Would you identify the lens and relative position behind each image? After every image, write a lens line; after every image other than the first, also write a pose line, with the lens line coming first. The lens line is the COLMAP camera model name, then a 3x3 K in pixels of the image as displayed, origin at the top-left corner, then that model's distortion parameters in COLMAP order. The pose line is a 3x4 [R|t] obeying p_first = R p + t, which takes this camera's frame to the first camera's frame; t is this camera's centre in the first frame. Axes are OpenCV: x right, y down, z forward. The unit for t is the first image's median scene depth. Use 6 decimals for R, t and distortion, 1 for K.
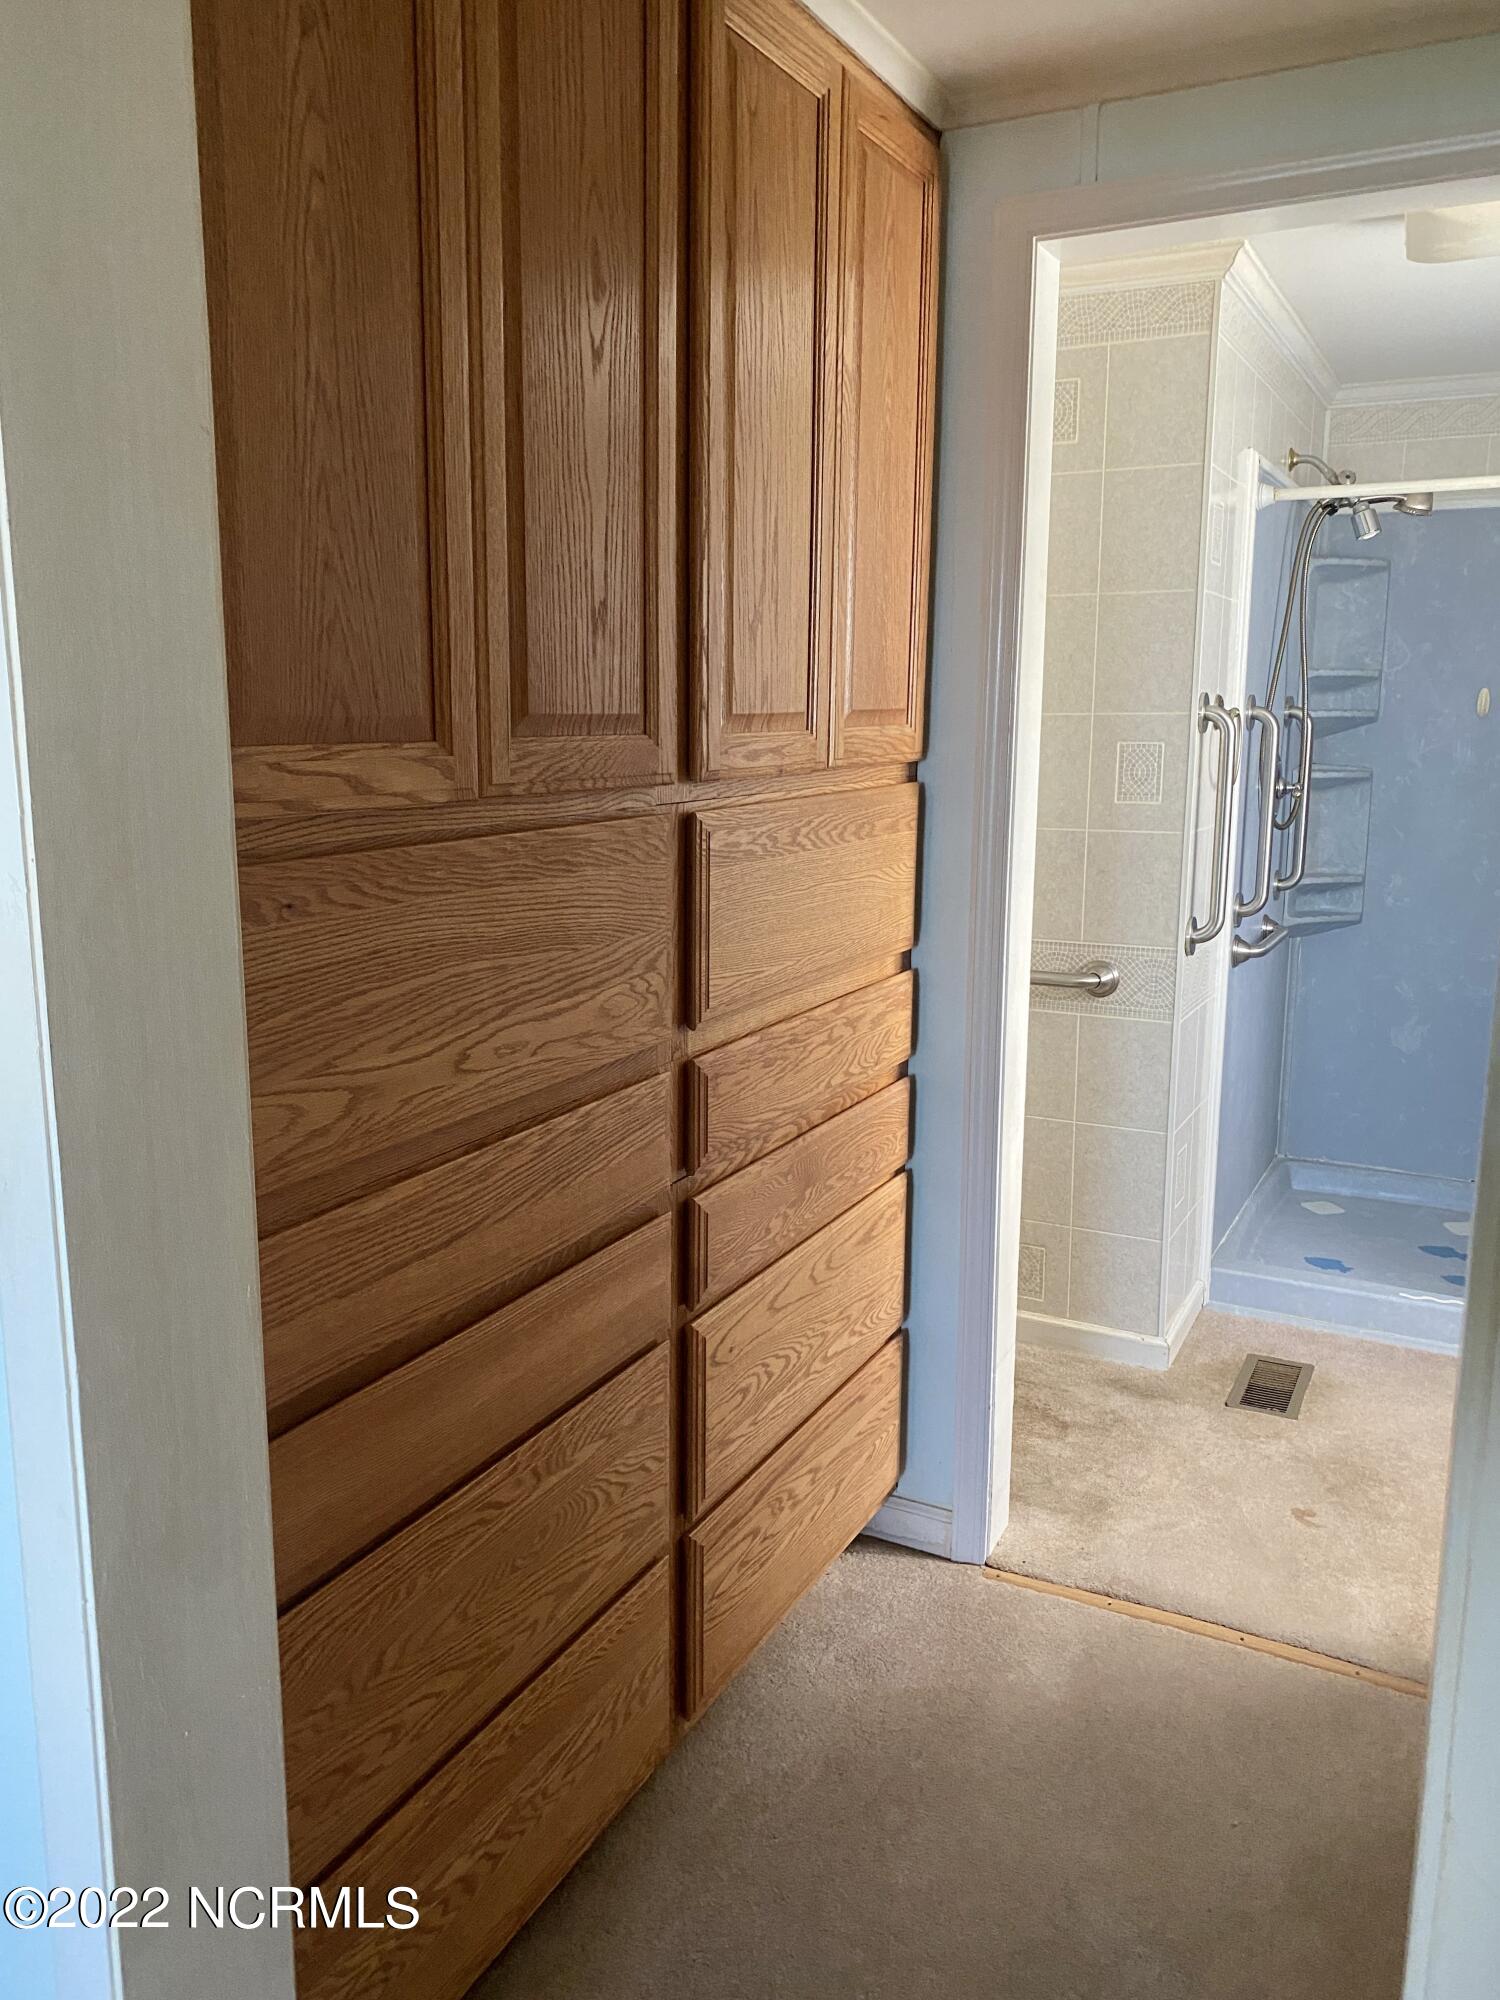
lens RADIAL K [[1541.1, 0, 750.0], [0, 1541.1, 1000.0], [0, 0, 1]] dist [0.056673, -0.054656]
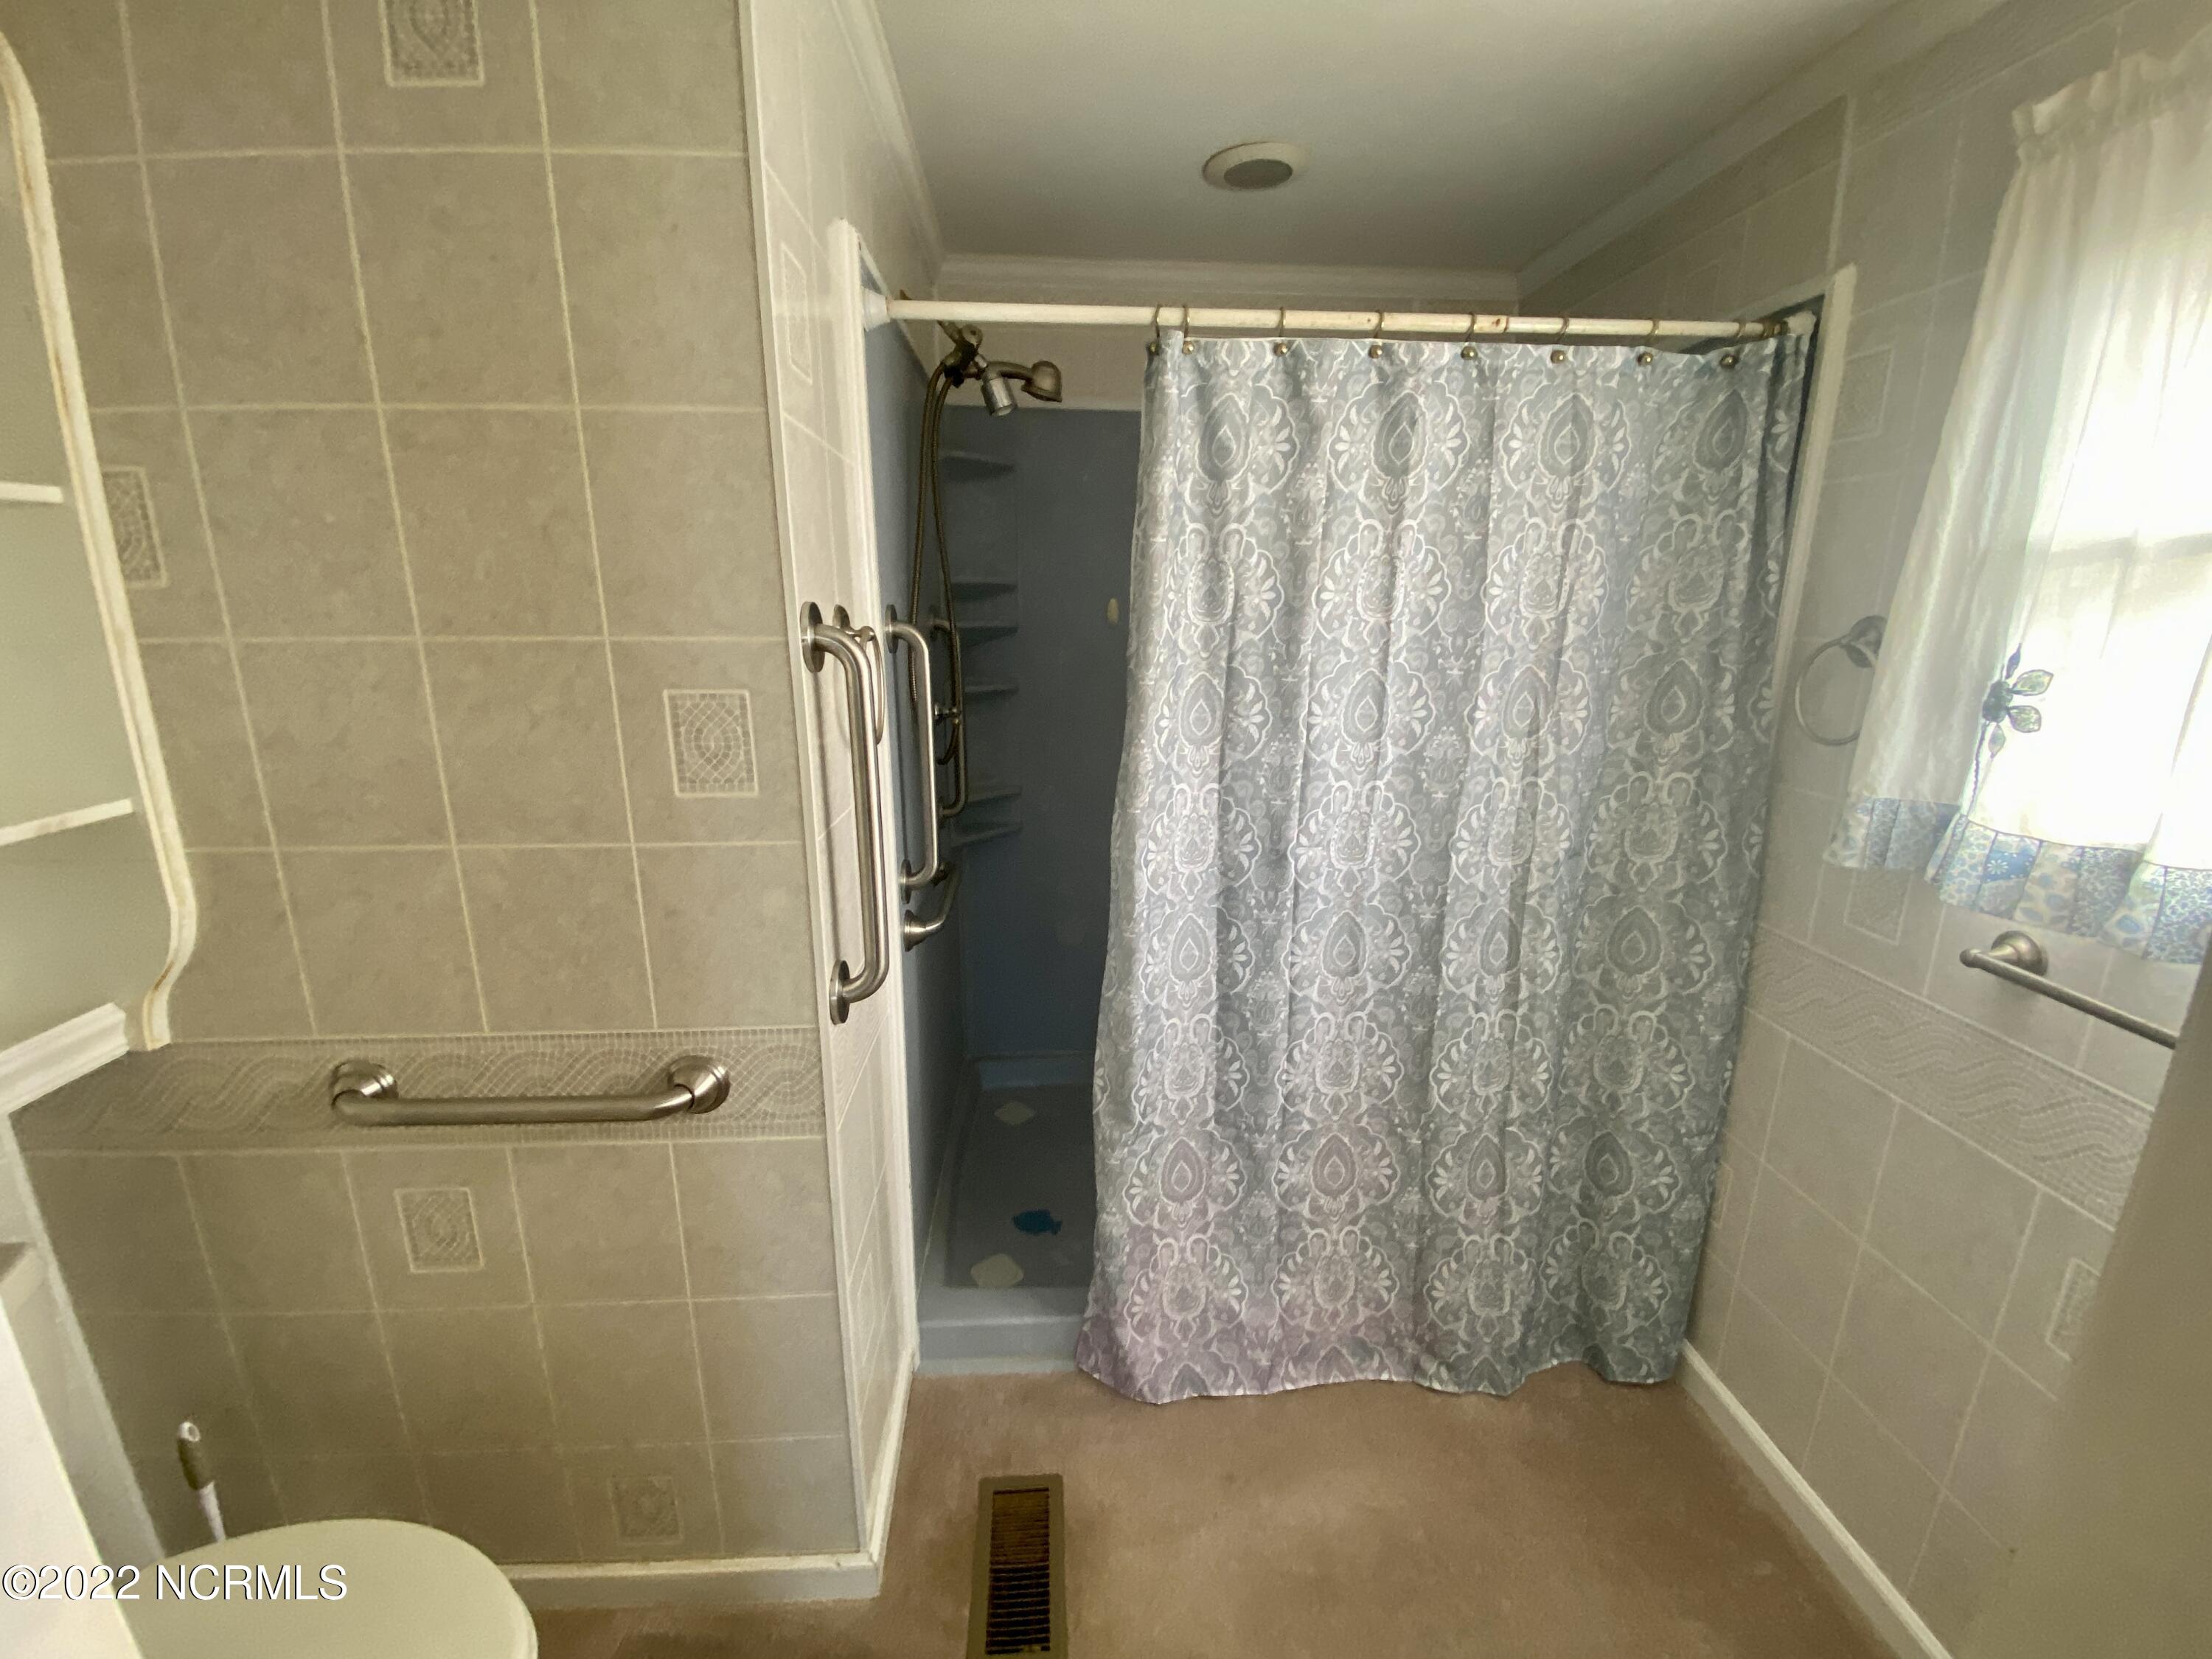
lens RADIAL K [[890.2, 0, 1111.0], [0, 890.2, 823.4], [0, 0, 1]] dist [0.045443, -0.027002]
pose [[0.857239, -0.119331, 0.500900, 0.203541], [0.089970, 0.992523, 0.082478, -0.128349], [-0.506998, -0.025637, 0.861566, 0.628033]]
